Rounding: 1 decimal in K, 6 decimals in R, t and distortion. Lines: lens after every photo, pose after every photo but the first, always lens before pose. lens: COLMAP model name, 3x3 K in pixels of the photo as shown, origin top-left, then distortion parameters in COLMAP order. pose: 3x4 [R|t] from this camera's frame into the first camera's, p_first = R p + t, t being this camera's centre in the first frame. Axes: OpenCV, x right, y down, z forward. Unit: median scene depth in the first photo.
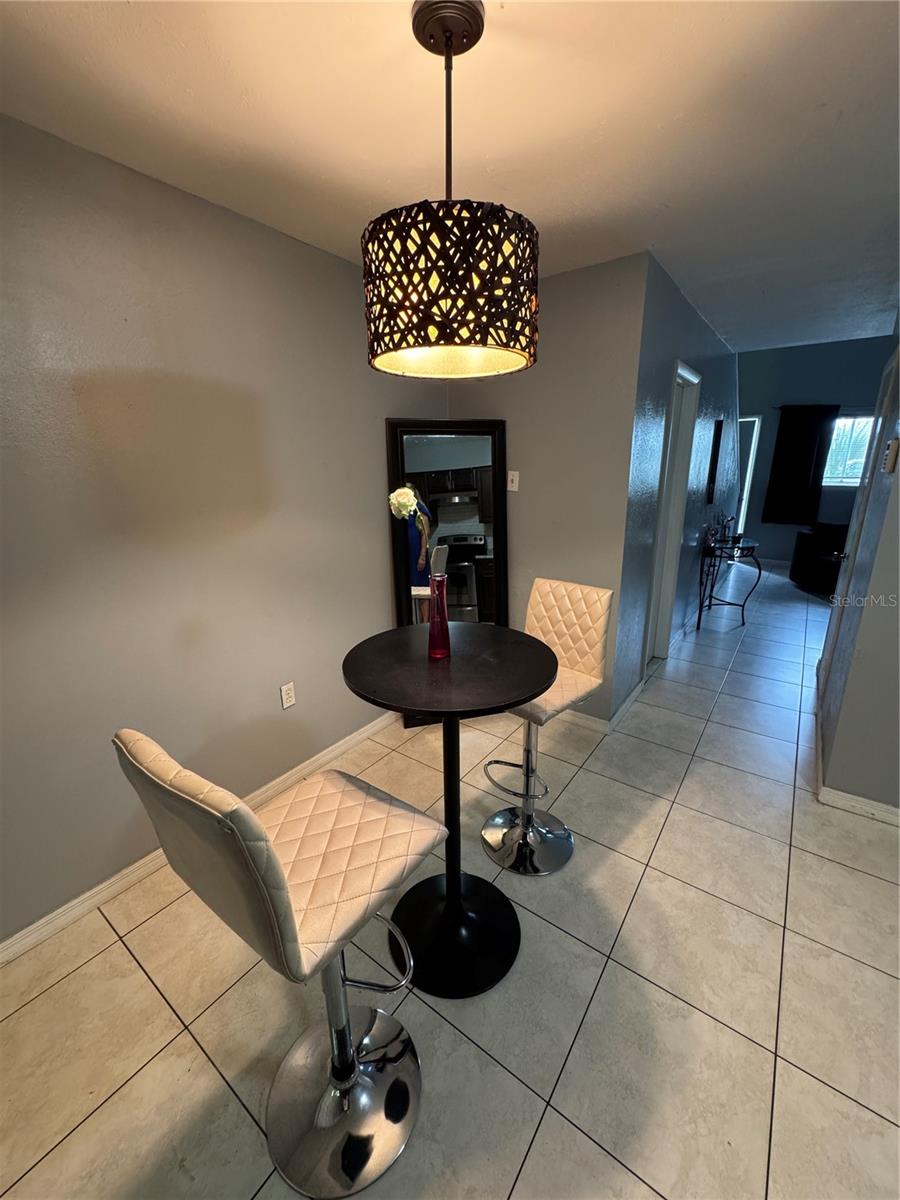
lens RADIAL K [[479.3, 0, 446.1], [0, 479.3, 599.5], [0, 0, 1]] dist [-0.003741, 0.000237]
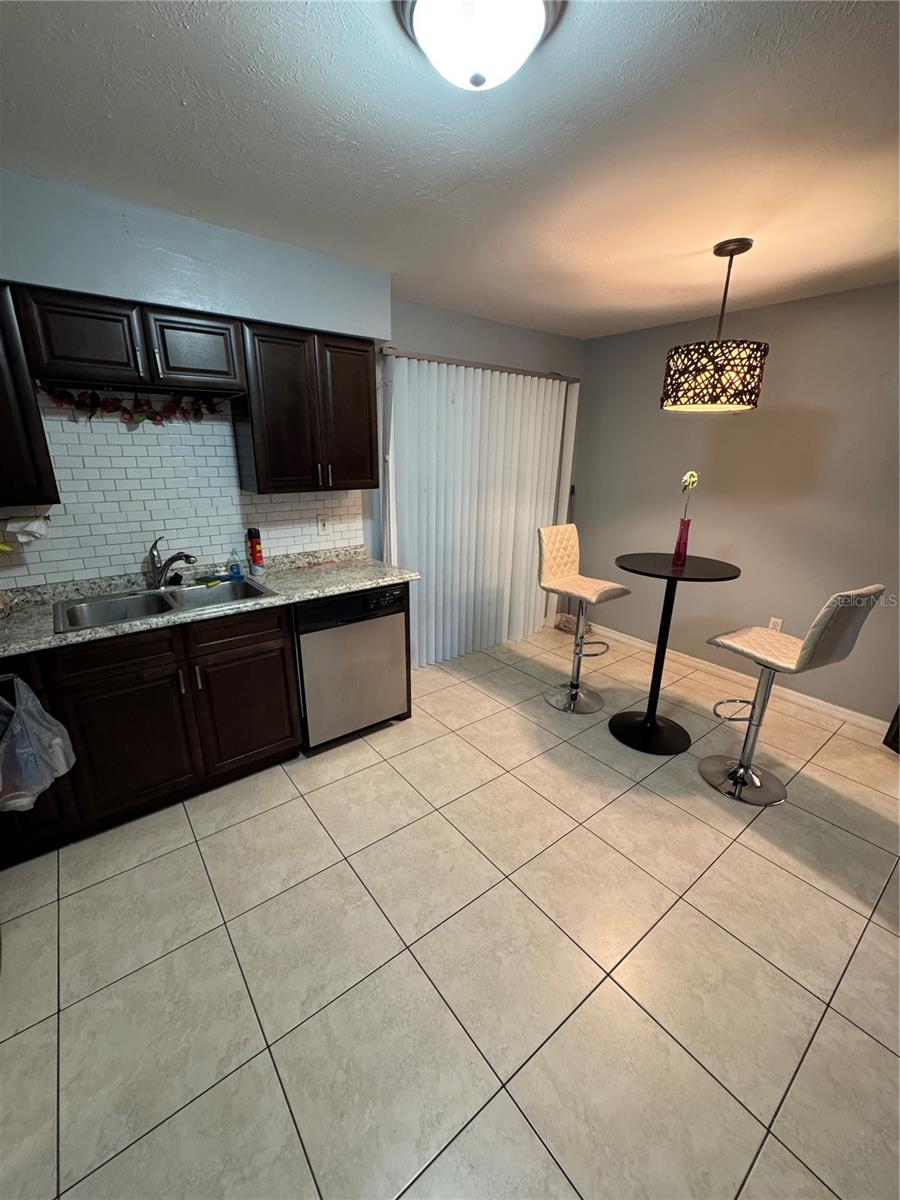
lens RADIAL K [[479.3, 0, 450.4], [0, 479.3, 599.8], [0, 0, 1]] dist [-0.003741, 0.000237]
pose [[-0.268959, 0.294711, -0.916955, 1.523944], [-0.279652, 0.887127, 0.367151, -0.149831], [0.921659, 0.355177, -0.156184, 0.417511]]
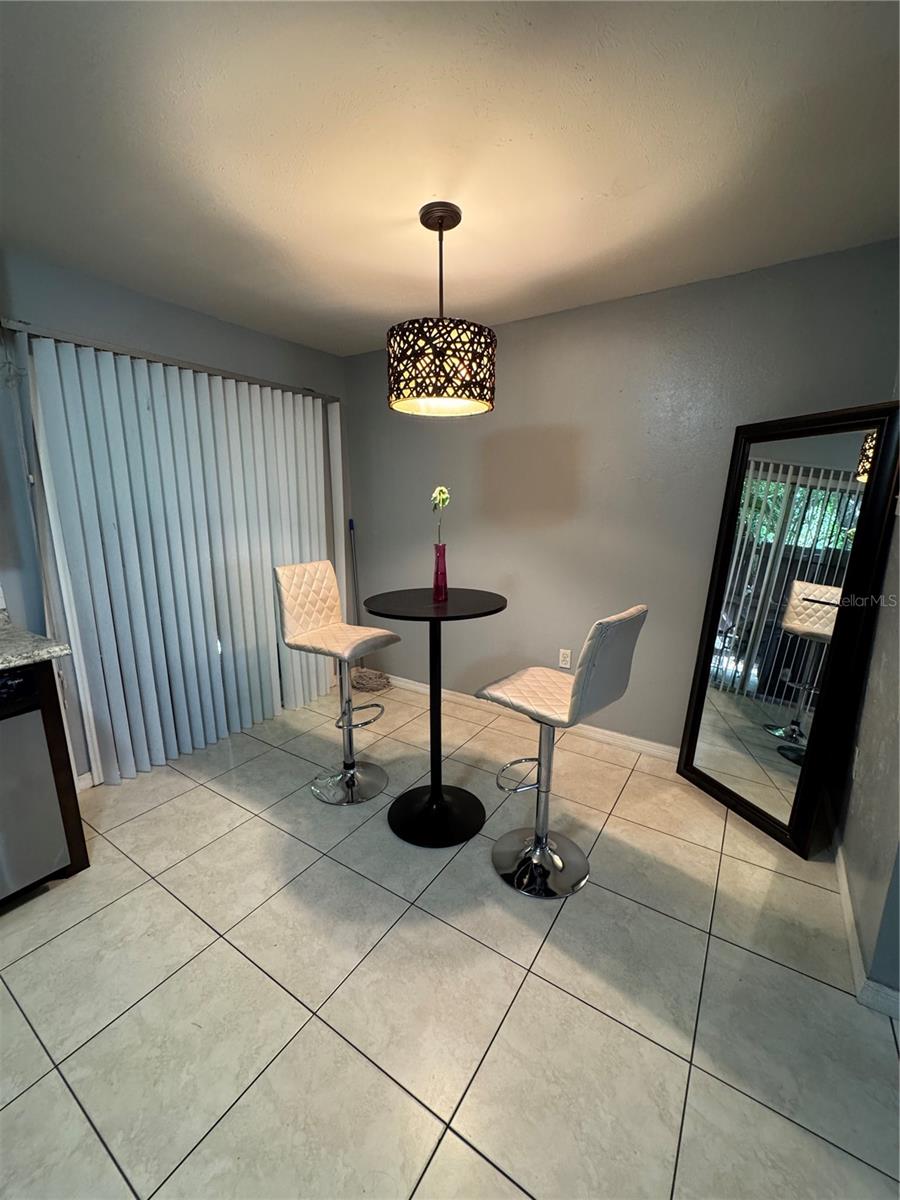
lens RADIAL K [[479.3, 0, 451.0], [0, 479.3, 598.8], [0, 0, 1]] dist [-0.003741, 0.000237]
pose [[0.057672, 0.210880, -0.975809, 1.124560], [-0.278929, 0.941915, 0.187070, -0.135341], [0.958578, 0.261393, 0.113142, 0.679020]]
